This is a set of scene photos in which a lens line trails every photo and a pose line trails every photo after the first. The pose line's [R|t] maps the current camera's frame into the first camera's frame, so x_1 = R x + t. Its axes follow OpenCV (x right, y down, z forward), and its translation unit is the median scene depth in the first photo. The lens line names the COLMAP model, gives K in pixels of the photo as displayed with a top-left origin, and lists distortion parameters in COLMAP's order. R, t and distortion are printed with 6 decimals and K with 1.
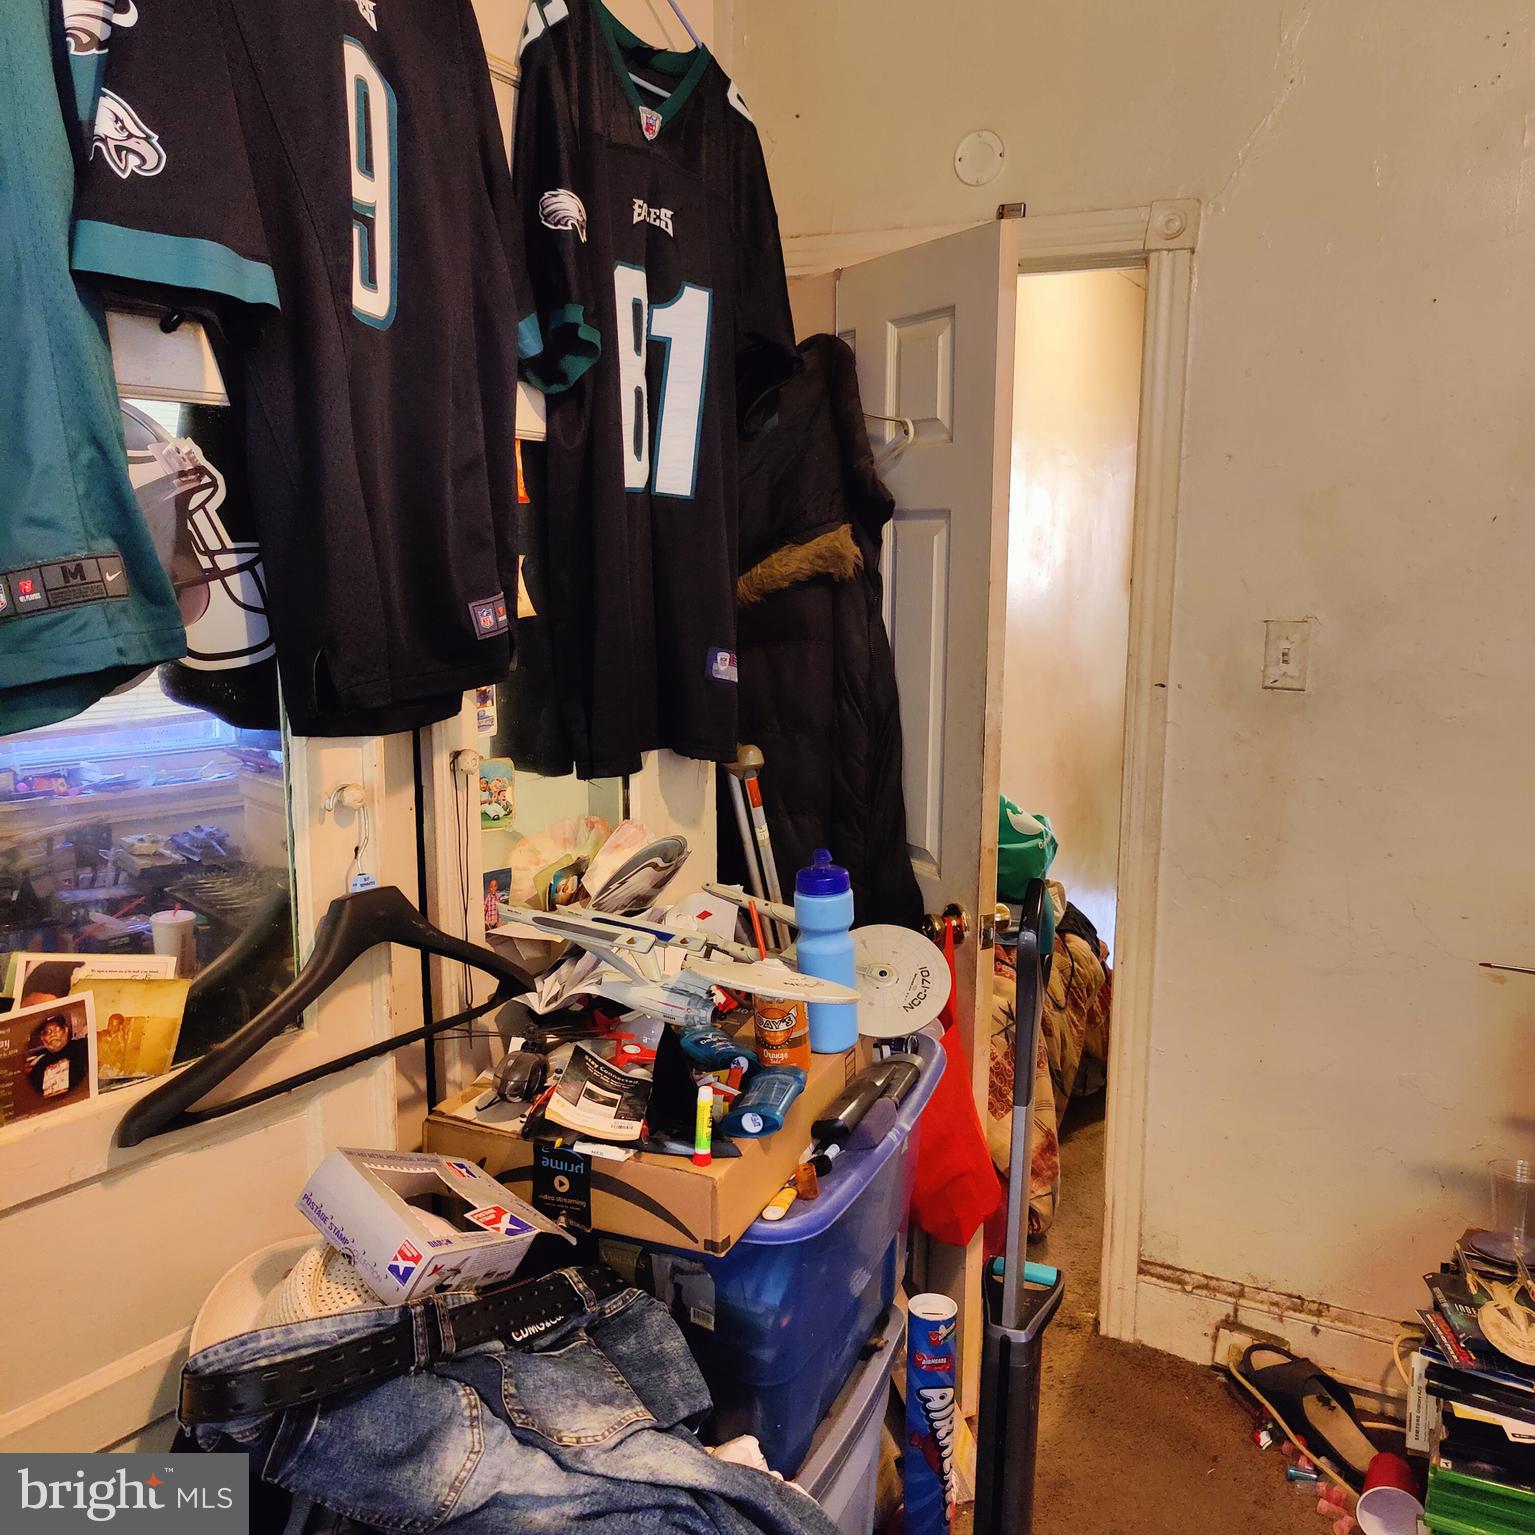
lens RADIAL K [[1414.5, 0, 780.2], [0, 1414.5, 778.9], [0, 0, 1]] dist [0.021226, 0.004124]
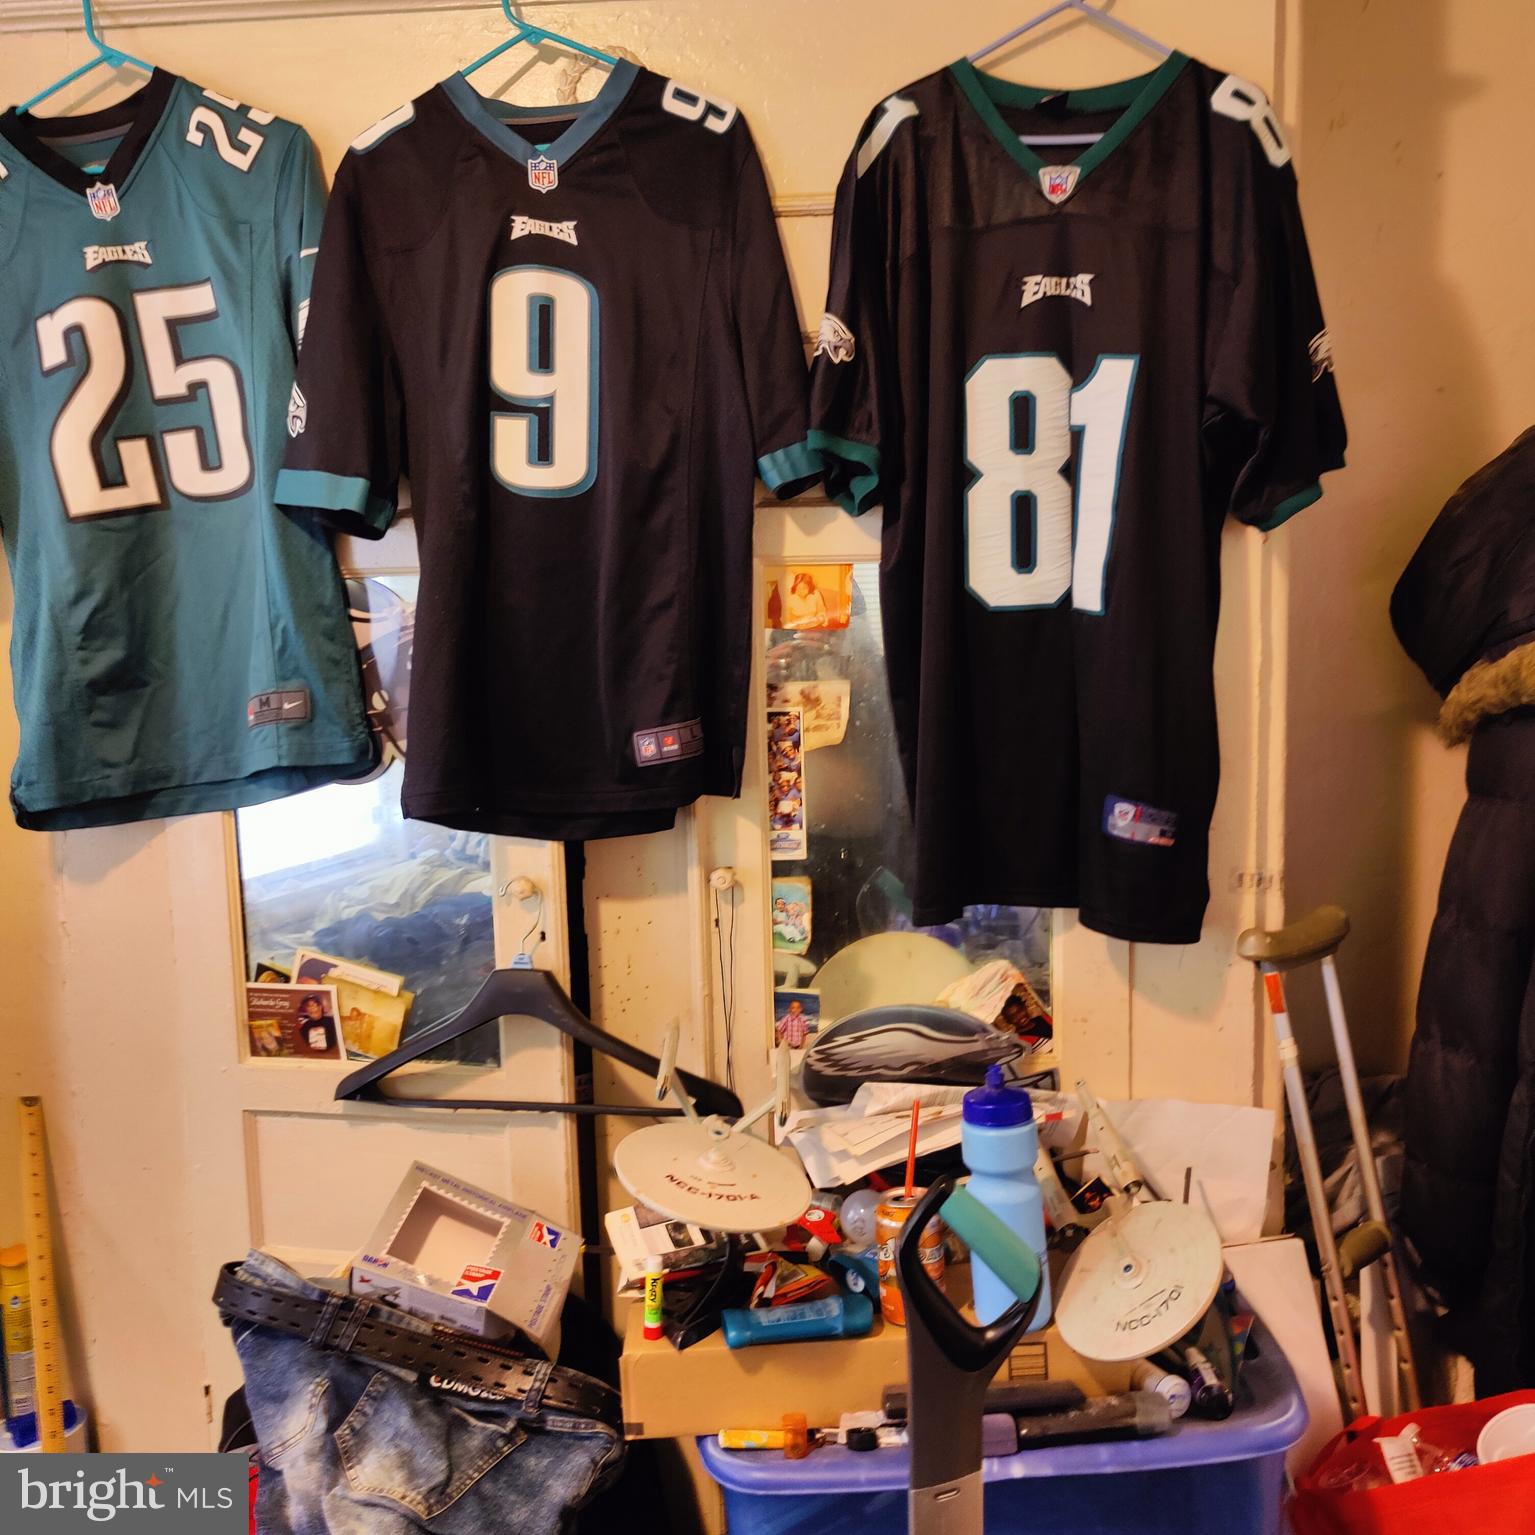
lens RADIAL K [[1414.5, 0, 780.2], [0, 1414.5, 778.9], [0, 0, 1]] dist [0.021226, 0.004124]
pose [[0.402497, 0.102496, -0.909665, 0.890712], [-0.131074, 0.989926, 0.053543, -0.176526], [0.905989, 0.097683, 0.411877, 0.720400]]
